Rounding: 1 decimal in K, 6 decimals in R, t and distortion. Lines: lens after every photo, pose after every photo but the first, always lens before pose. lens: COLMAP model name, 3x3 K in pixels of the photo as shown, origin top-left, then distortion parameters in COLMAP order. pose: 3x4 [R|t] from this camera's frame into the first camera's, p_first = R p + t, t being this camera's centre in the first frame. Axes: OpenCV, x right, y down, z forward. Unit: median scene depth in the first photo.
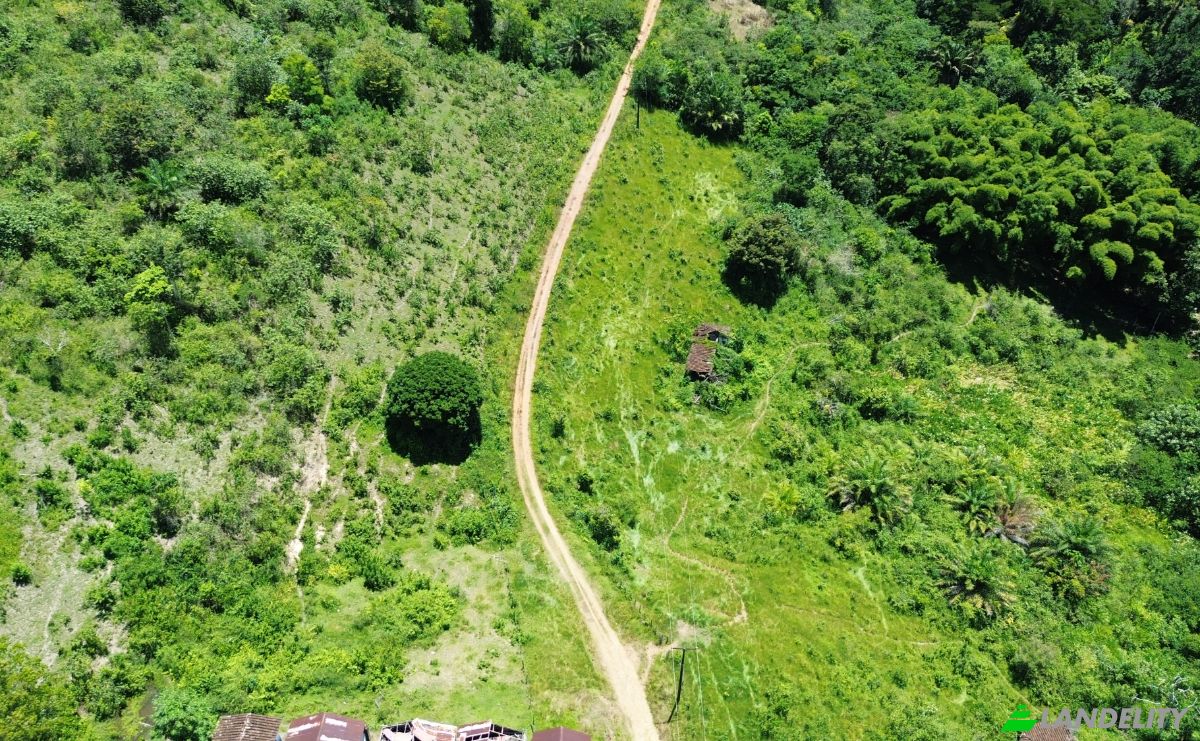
lens RADIAL K [[940.1, 0, 601.1], [0, 940.1, 360.5], [0, 0, 1]] dist [0.072662, -0.085726]
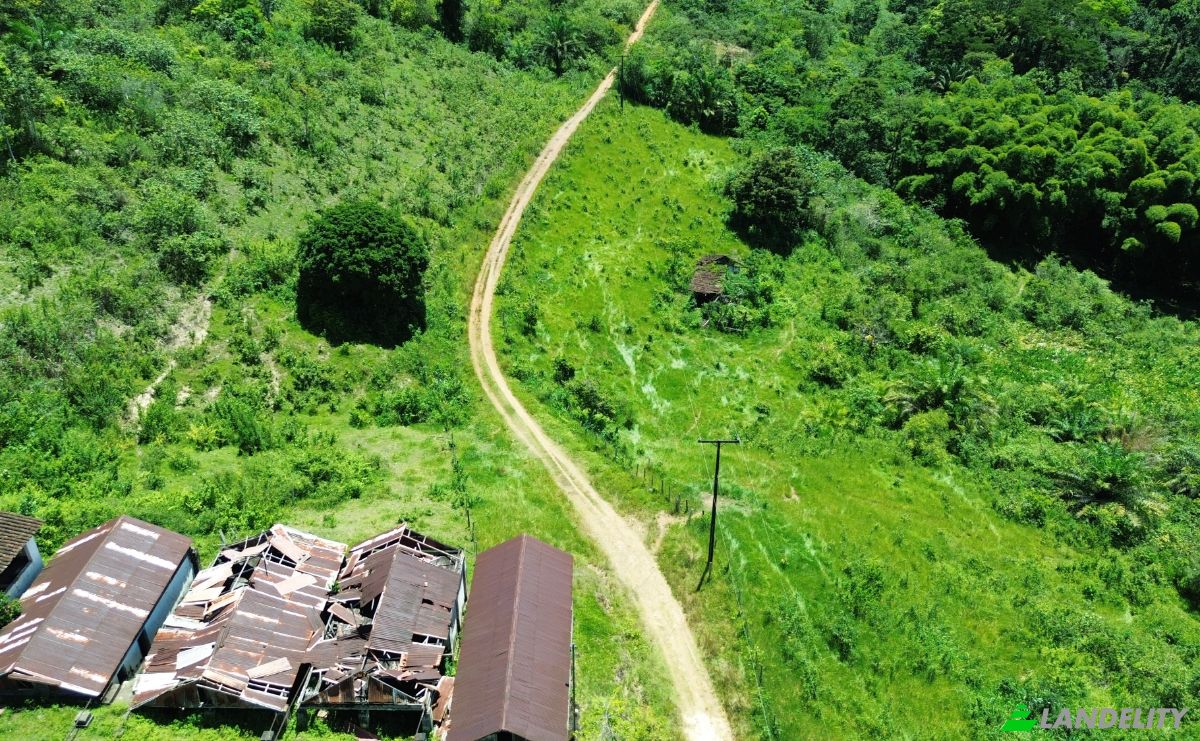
lens RADIAL K [[933.3, 0, 600.0], [0, 933.3, 370.5], [0, 0, 1]] dist [0.070209, -0.080628]
pose [[0.999741, -0.013137, 0.018596, -0.001805], [0.017035, 0.973487, -0.228109, 0.236997], [-0.015106, 0.228366, 0.973458, 0.225673]]
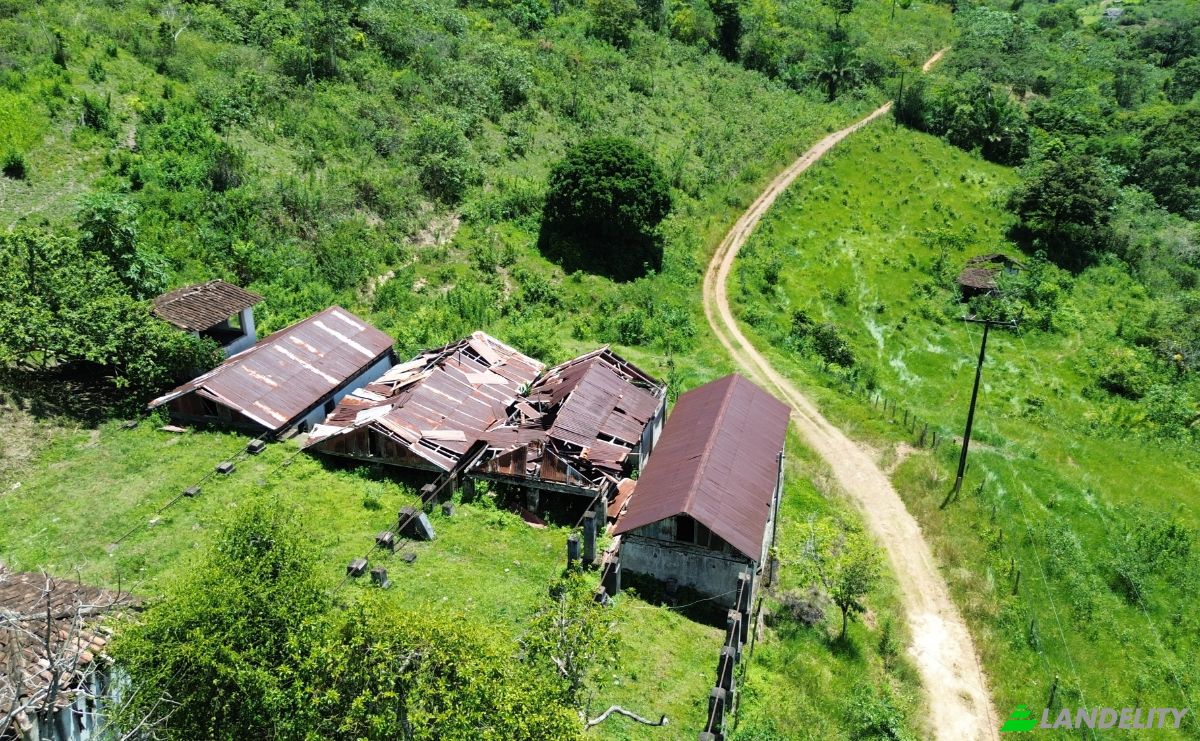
lens RADIAL K [[940.1, 0, 601.1], [0, 940.1, 360.5], [0, 0, 1]] dist [0.072662, -0.085726]
pose [[0.967084, 0.097067, -0.235216, 0.004100], [-0.170537, 0.933304, -0.316008, 0.313318], [0.188854, 0.345719, 0.919137, 0.285509]]
